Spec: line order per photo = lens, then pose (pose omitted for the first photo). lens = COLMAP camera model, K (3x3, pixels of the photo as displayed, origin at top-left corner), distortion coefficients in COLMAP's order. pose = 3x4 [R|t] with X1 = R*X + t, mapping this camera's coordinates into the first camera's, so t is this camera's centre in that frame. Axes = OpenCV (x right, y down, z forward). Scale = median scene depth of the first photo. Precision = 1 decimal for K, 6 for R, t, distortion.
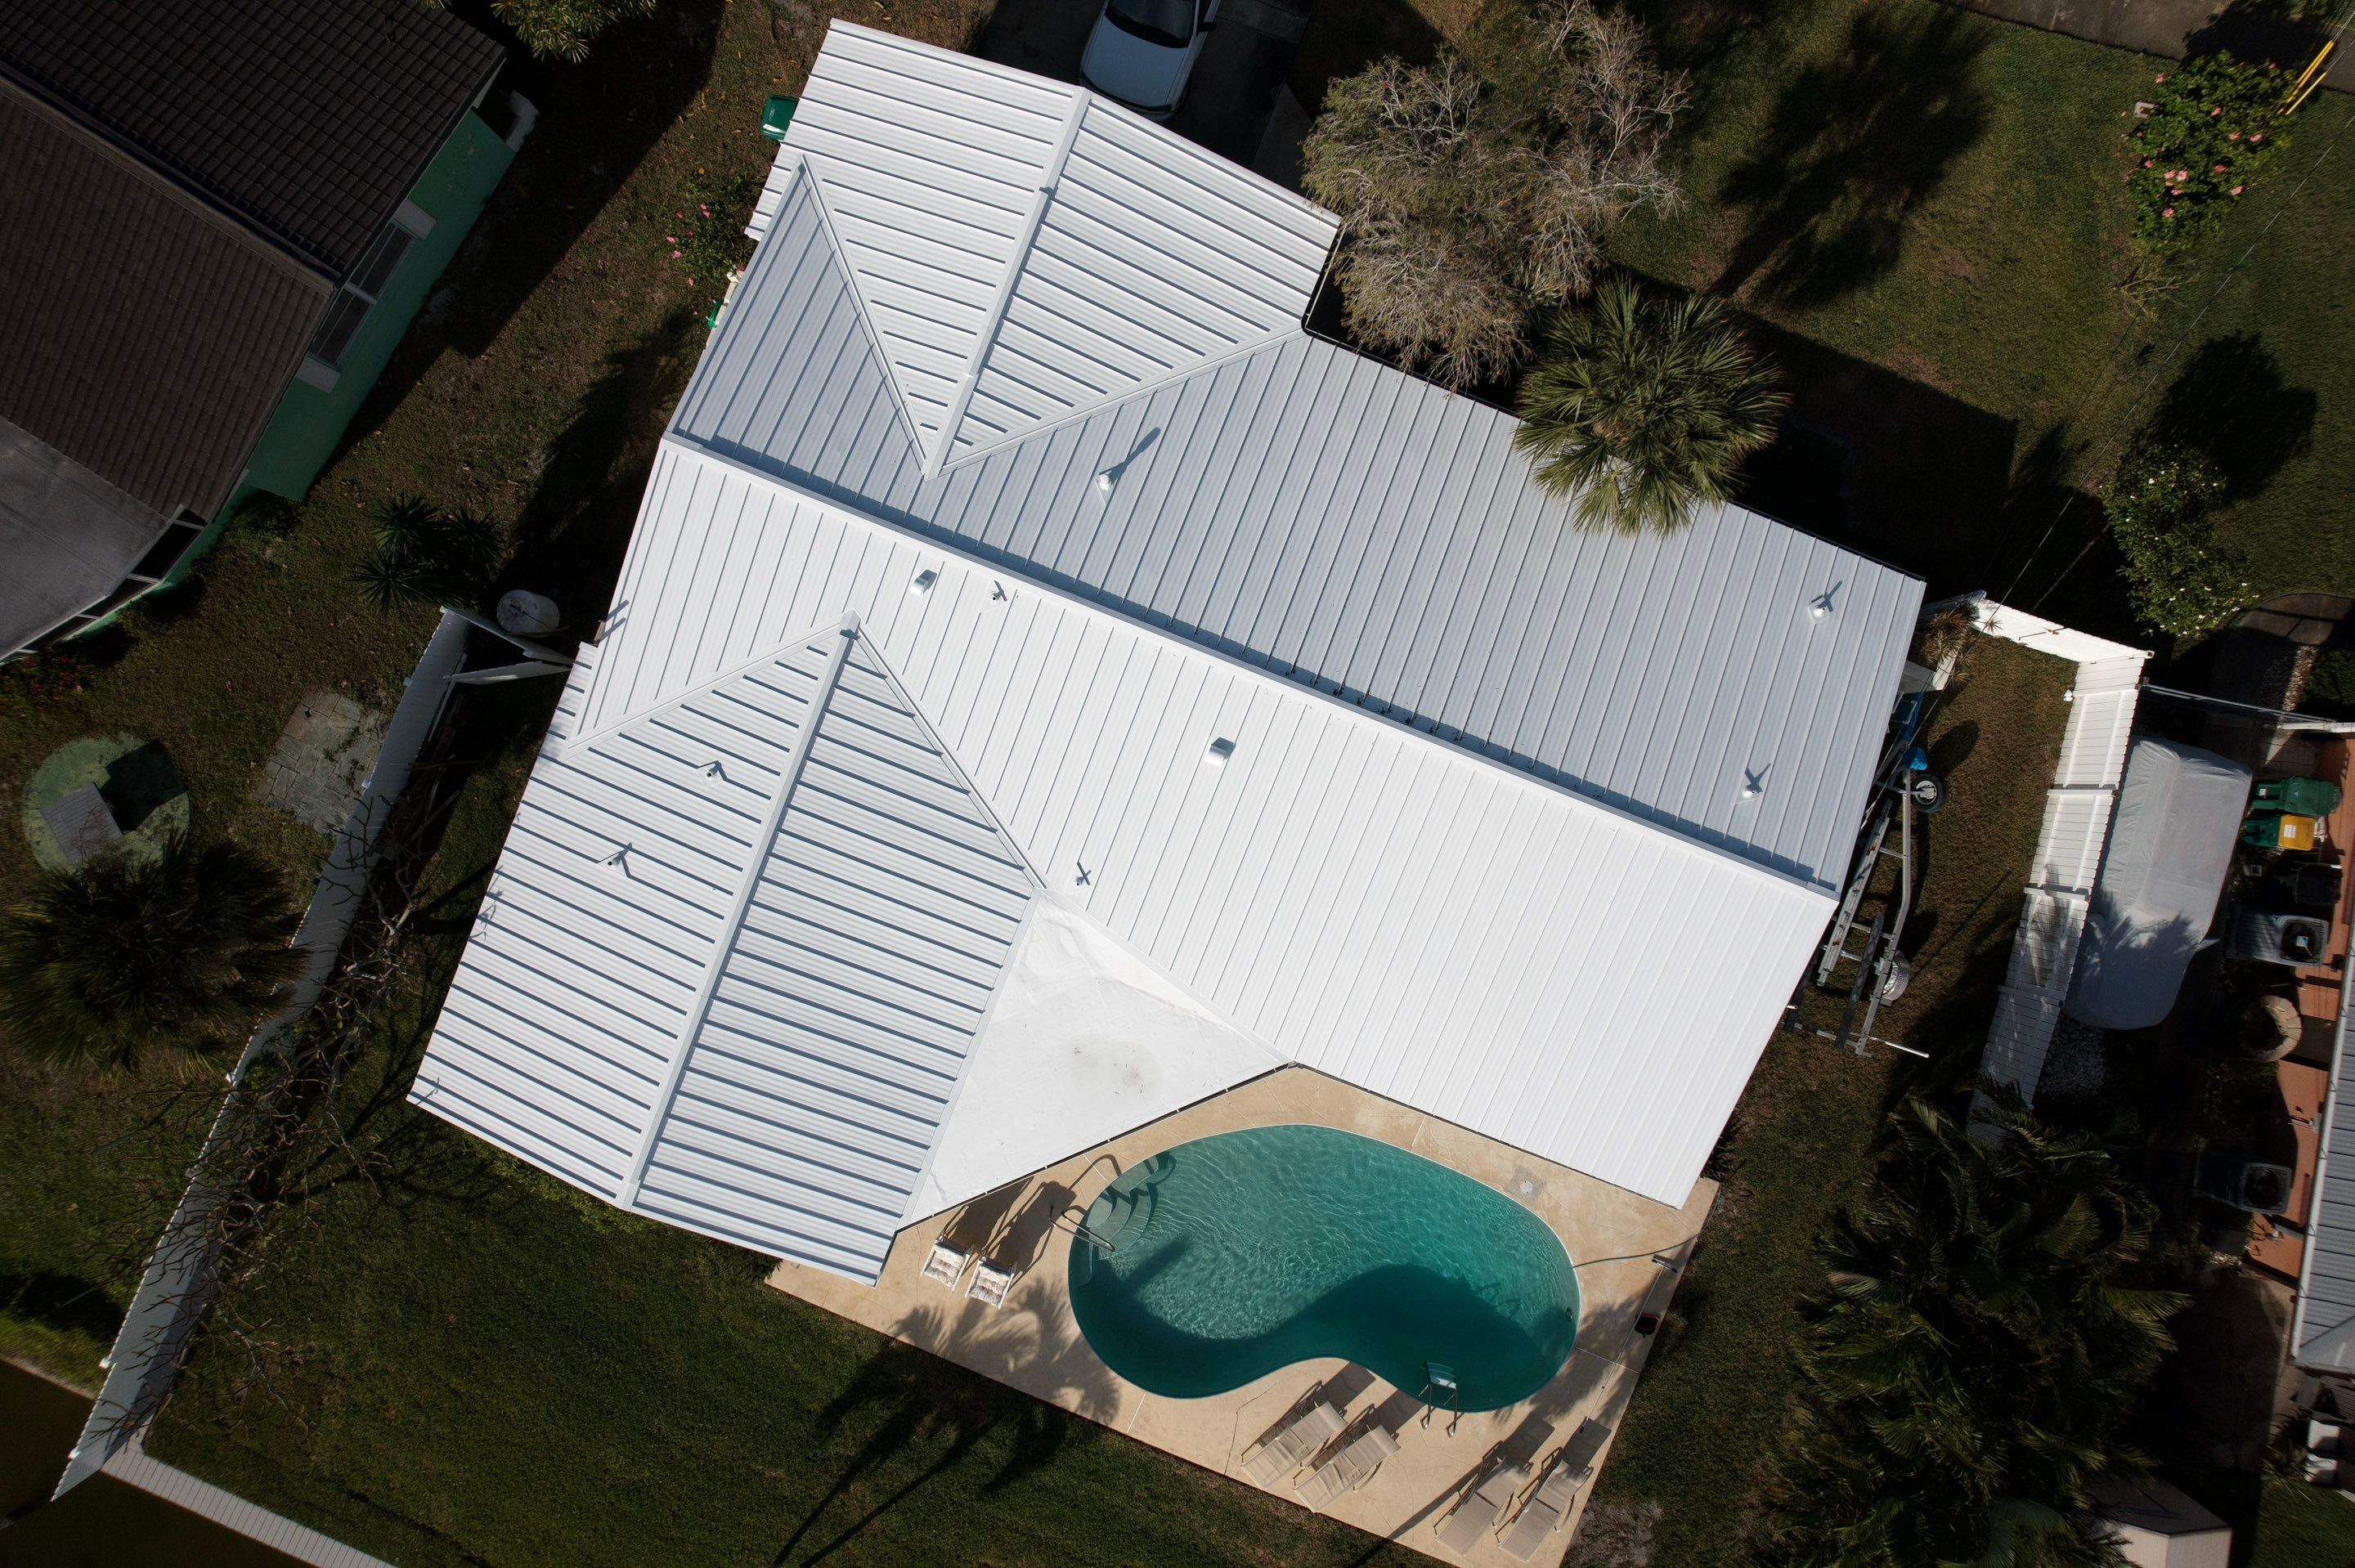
lens RADIAL K [[1508.8, 0, 1177.5], [0, 1508.8, 784.0], [0, 0, 1]] dist [-0.102354, 0.084747]
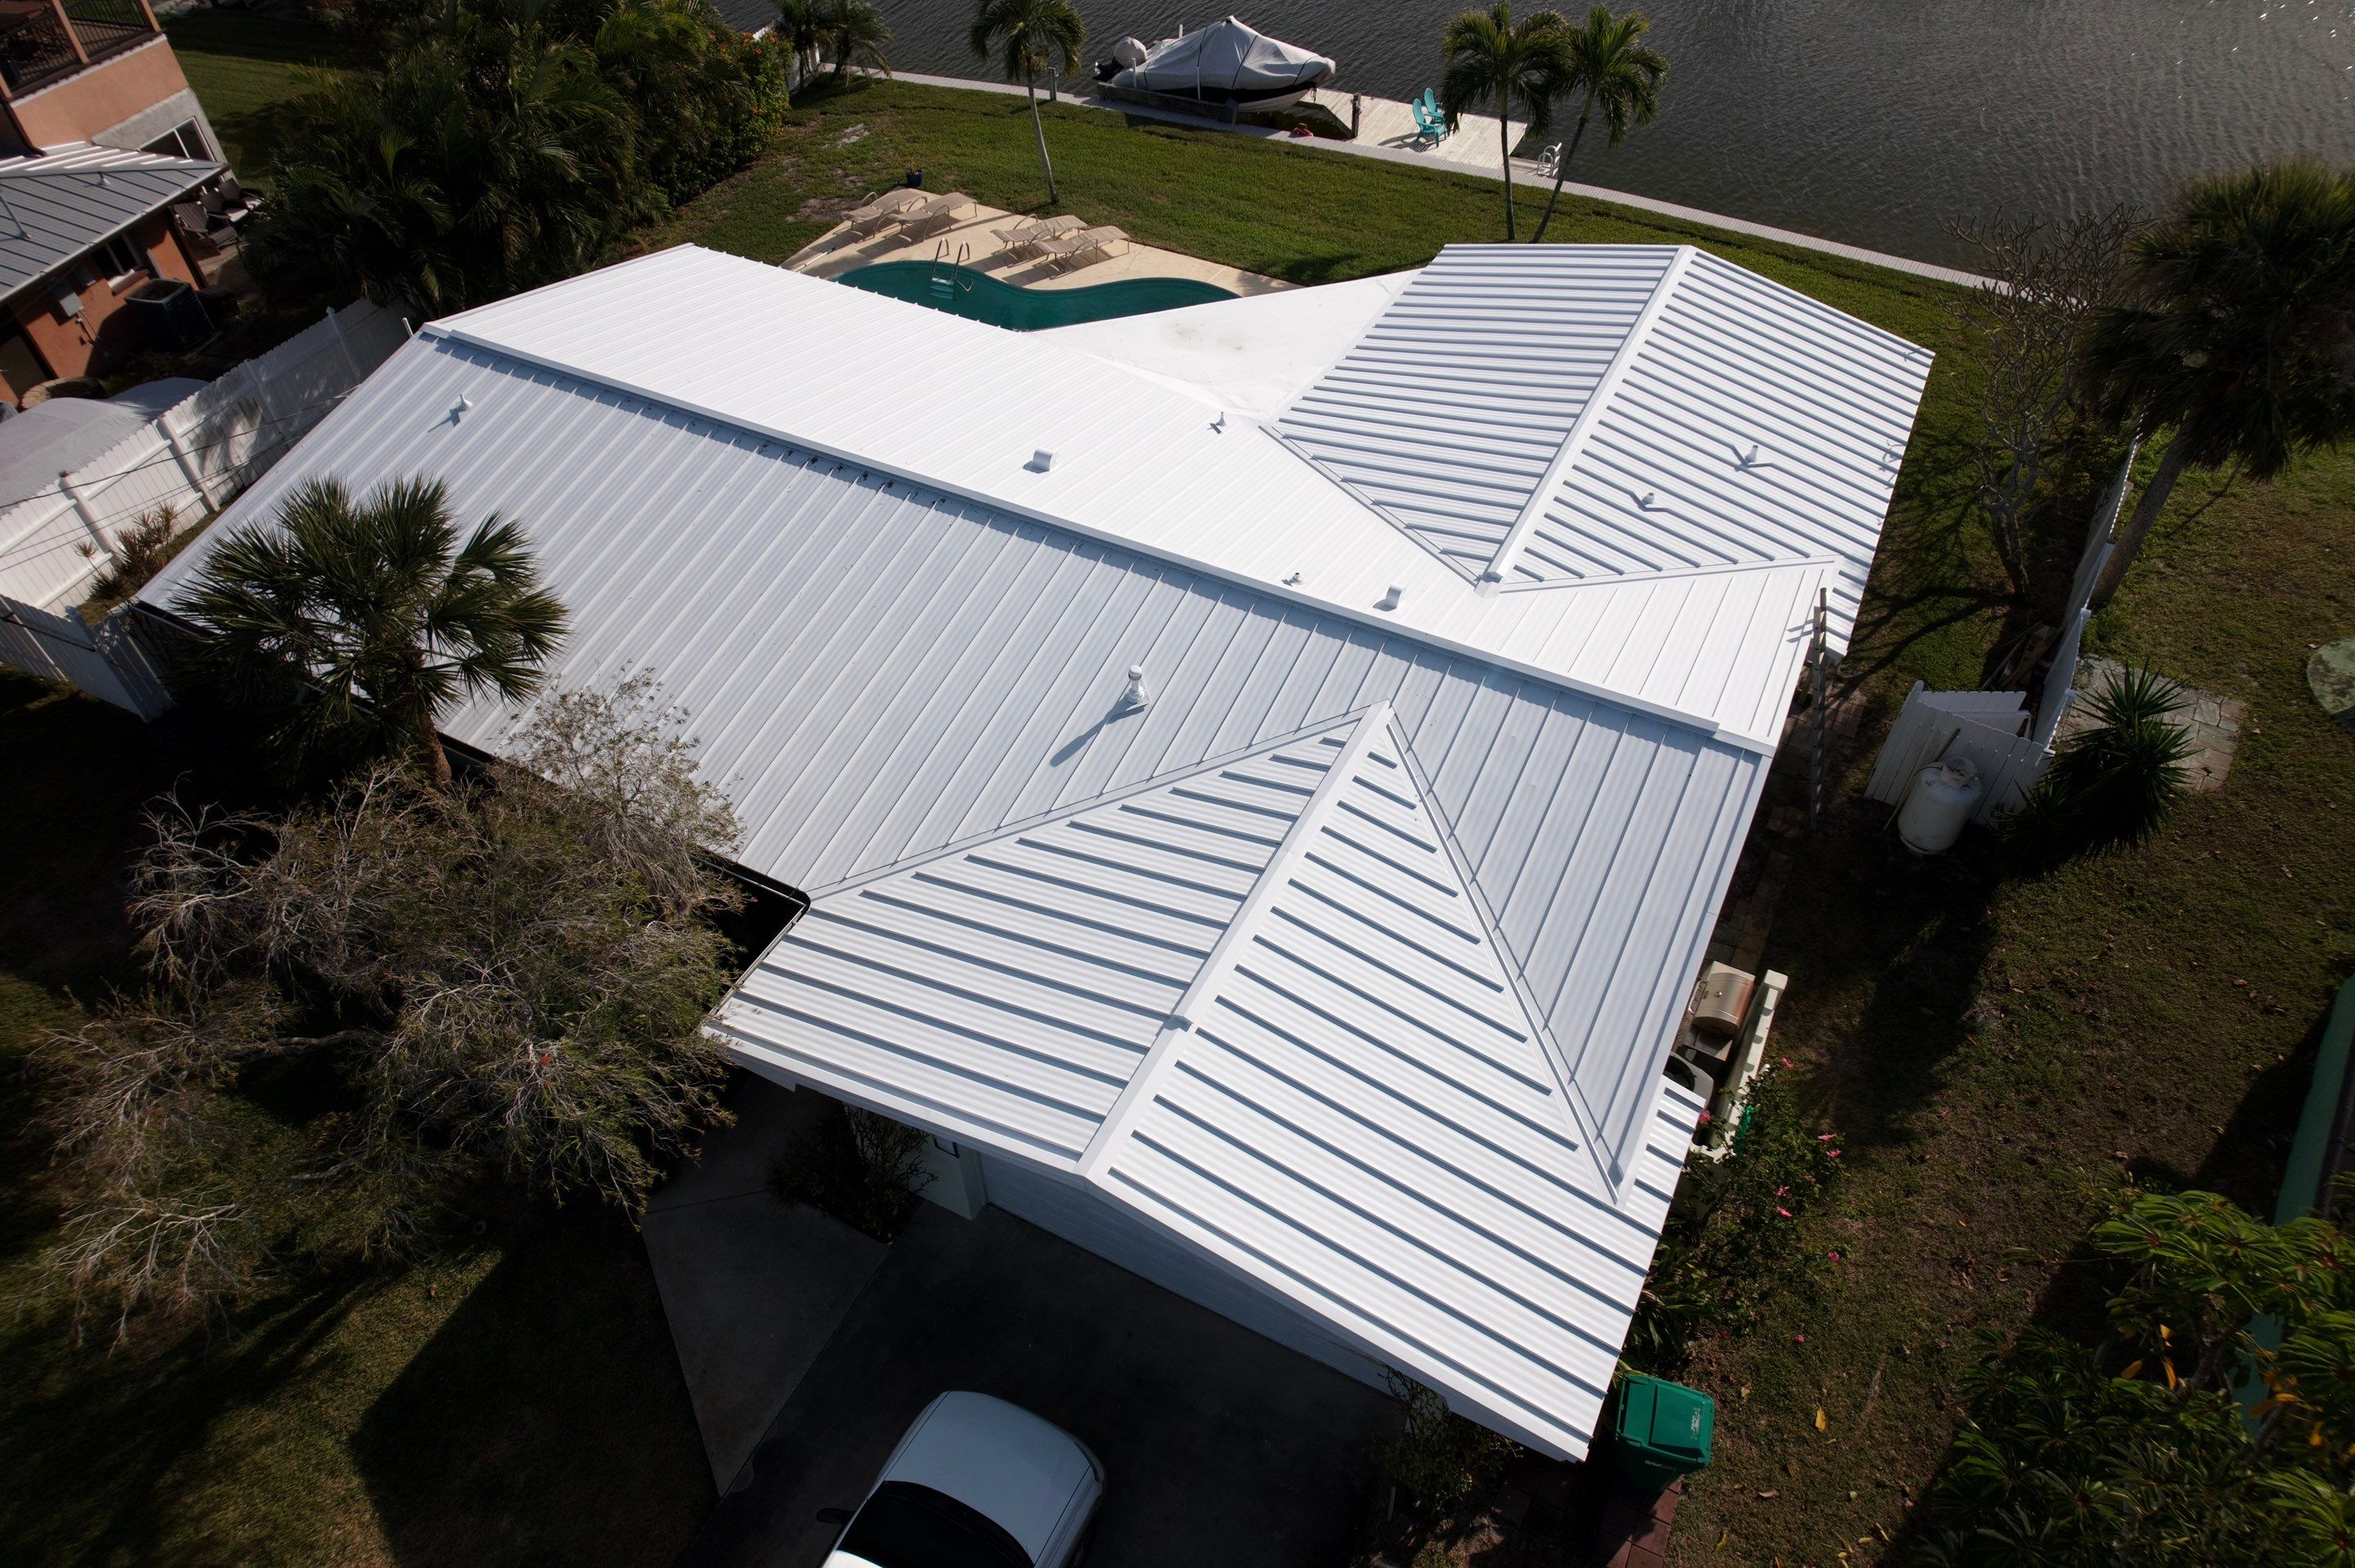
lens RADIAL K [[1508.8, 0, 1177.5], [0, 1508.8, 784.0], [0, 0, 1]] dist [-0.102354, 0.084747]
pose [[-0.994683, -0.077136, 0.068230, -0.119298], [0.102913, -0.720289, 0.685997, -0.716229], [-0.003770, 0.689372, 0.724398, 0.502972]]
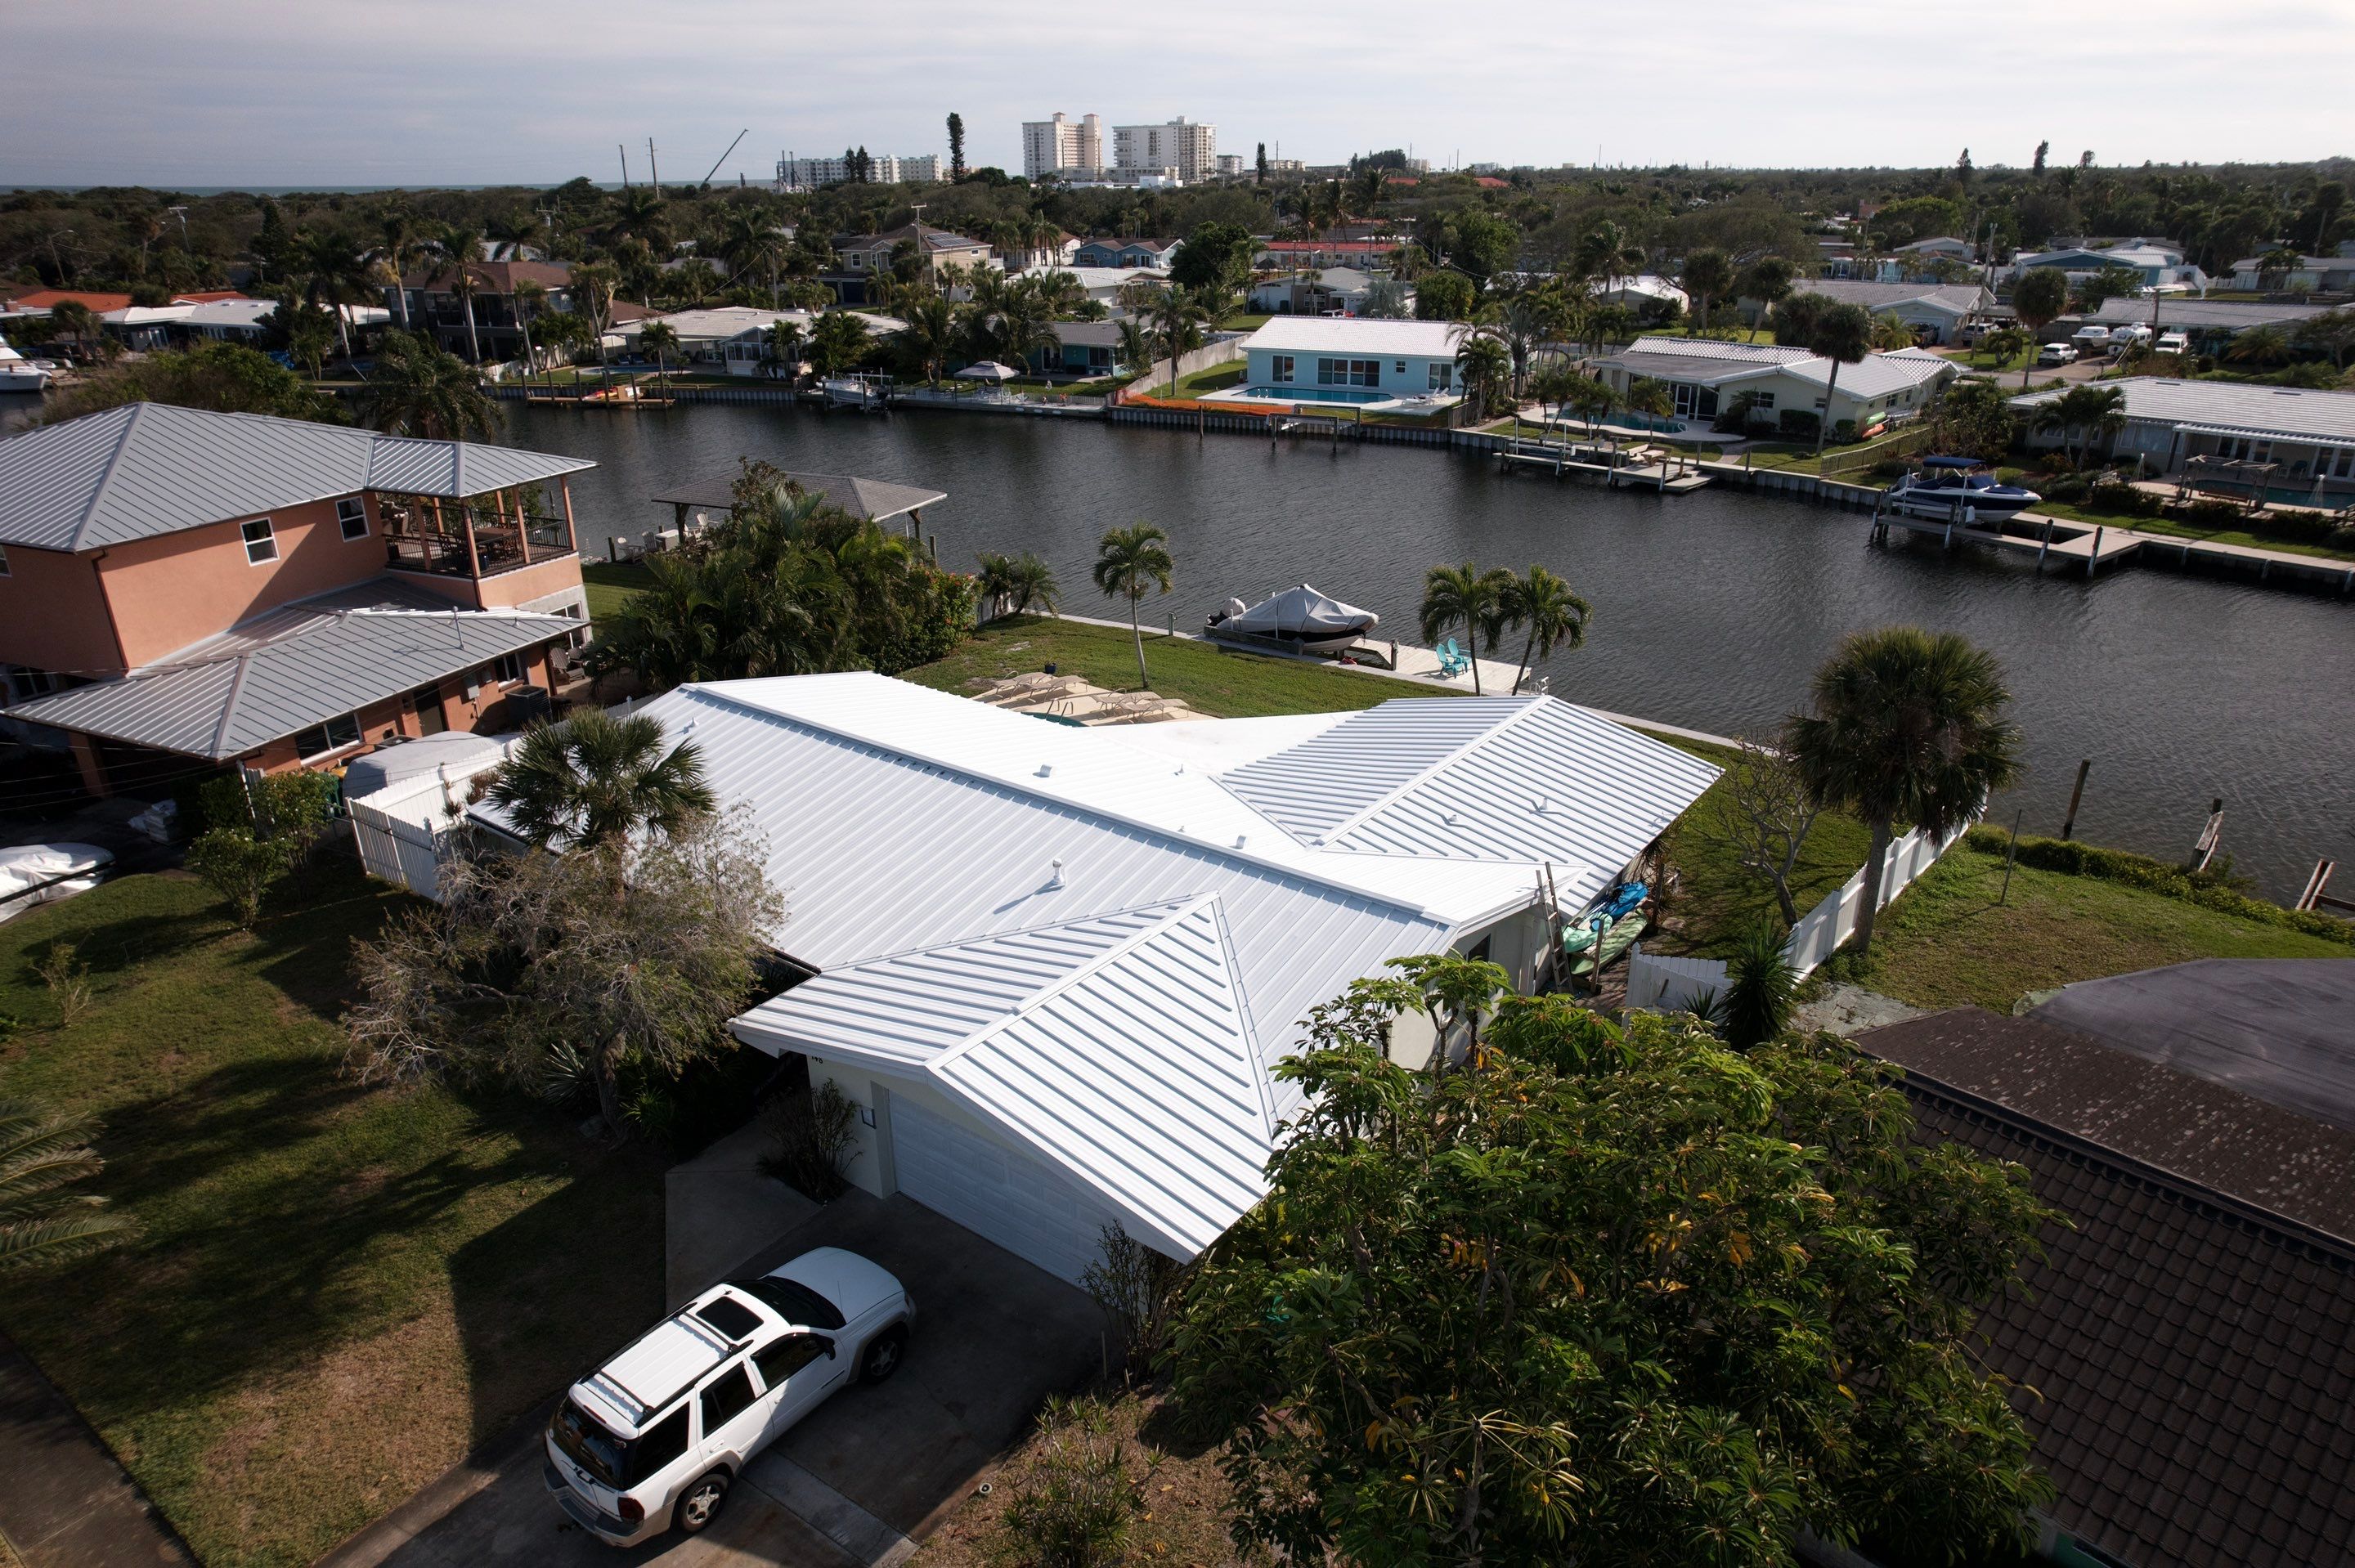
lens RADIAL K [[1508.8, 0, 1177.5], [0, 1508.8, 784.0], [0, 0, 1]] dist [-0.102354, 0.084747]
pose [[-0.962818, -0.104918, 0.248945, -0.392287], [0.270151, -0.373131, 0.887576, -1.112496], [-0.000233, 0.921827, 0.387601, 0.504544]]
